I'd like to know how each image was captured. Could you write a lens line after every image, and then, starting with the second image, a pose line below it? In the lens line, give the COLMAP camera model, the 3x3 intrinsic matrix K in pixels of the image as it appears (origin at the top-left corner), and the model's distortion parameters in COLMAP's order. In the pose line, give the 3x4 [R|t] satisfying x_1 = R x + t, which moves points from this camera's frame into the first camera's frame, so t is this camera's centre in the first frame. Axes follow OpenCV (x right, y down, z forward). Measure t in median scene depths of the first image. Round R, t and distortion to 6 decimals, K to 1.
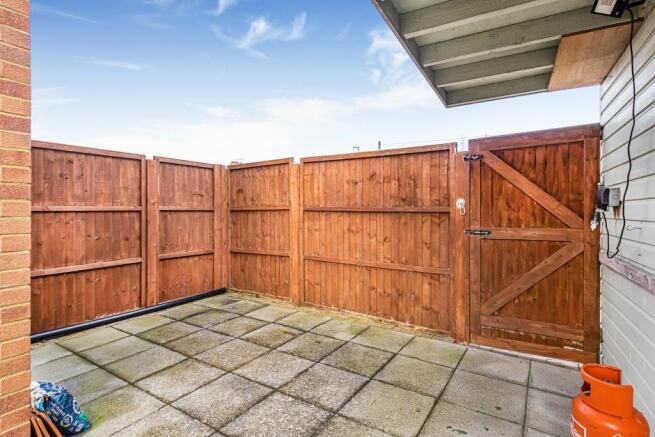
lens RADIAL K [[326.9, 0, 332.2], [0, 326.9, 214.9], [0, 0, 1]] dist [0.003361, -0.000740]
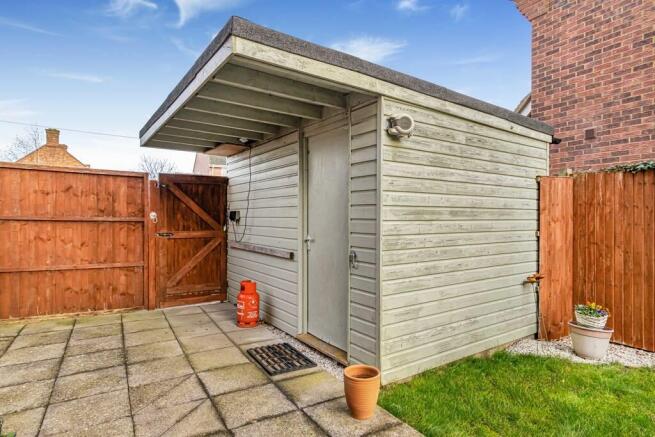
lens RADIAL K [[346.5, 0, 328.5], [0, 346.5, 219.6], [0, 0, 1]] dist [0.004231, 0.000237]
pose [[0.449374, 0.003324, 0.893337, -0.623720], [-0.000677, 0.999994, -0.003380, -0.011600], [-0.893343, 0.000914, 0.449374, -0.390438]]
